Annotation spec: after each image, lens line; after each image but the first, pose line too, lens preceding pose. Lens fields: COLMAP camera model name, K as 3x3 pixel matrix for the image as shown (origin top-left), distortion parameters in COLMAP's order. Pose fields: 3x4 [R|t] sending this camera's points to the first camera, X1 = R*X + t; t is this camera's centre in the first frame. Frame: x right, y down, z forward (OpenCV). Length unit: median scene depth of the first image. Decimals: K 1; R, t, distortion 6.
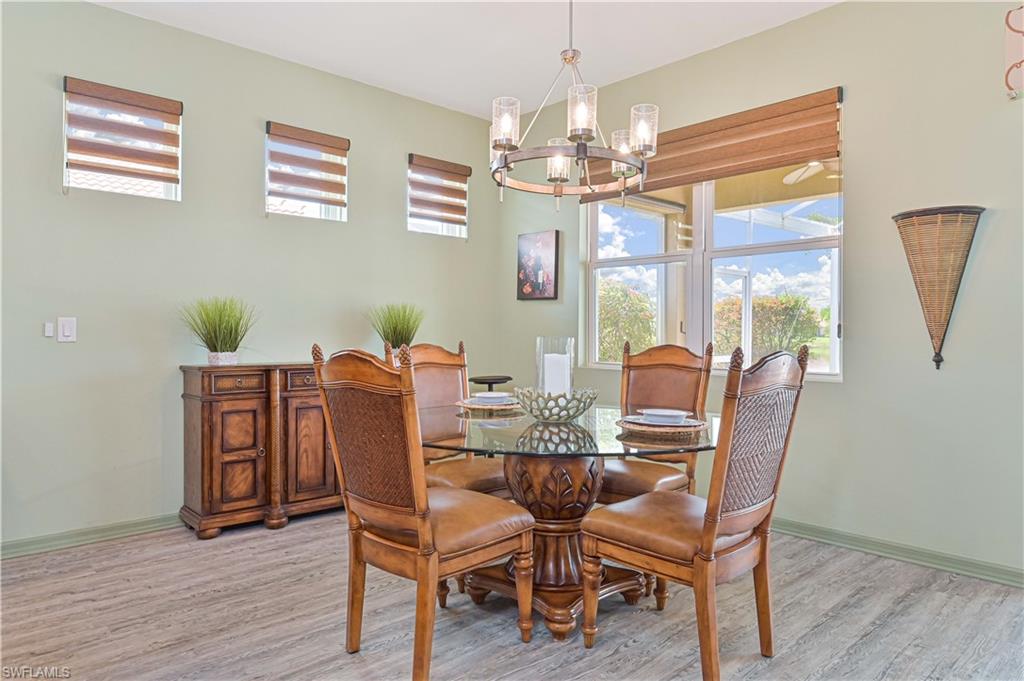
lens RADIAL K [[656.2, 0, 510.8], [0, 656.2, 324.4], [0, 0, 1]] dist [0.013007, 0.002575]
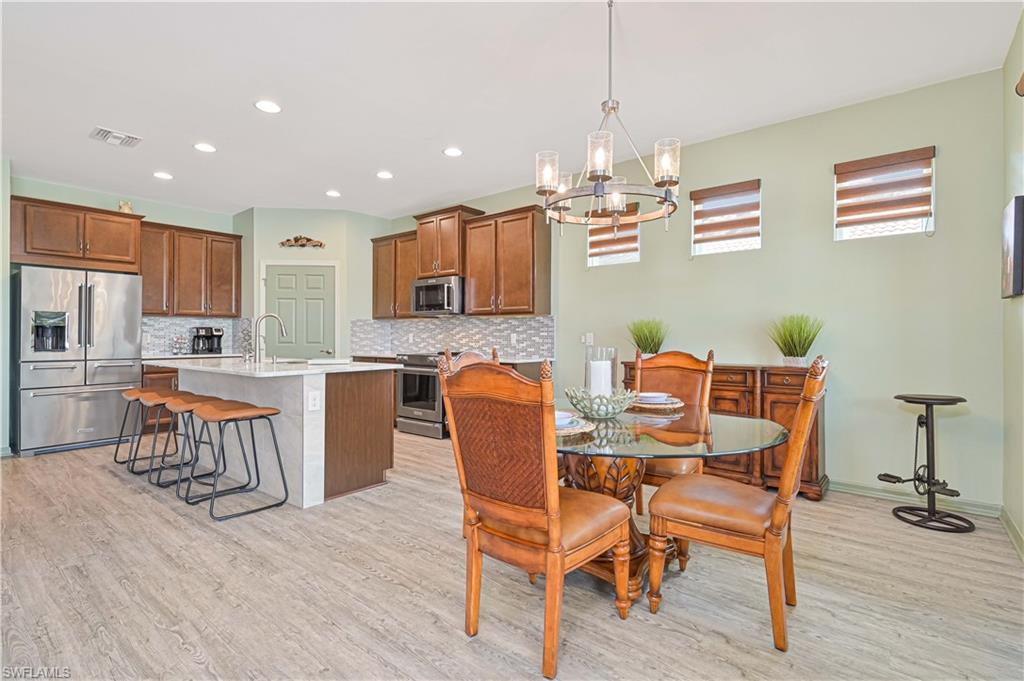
lens RADIAL K [[485.1, 0, 512.8], [0, 485.1, 332.9], [0, 0, 1]] dist [0.002673, 0.000156]
pose [[0.142106, -0.011065, -0.989790, 0.667240], [0.012663, 0.999876, -0.009360, -0.000372], [0.989770, -0.011203, 0.142229, 0.518888]]
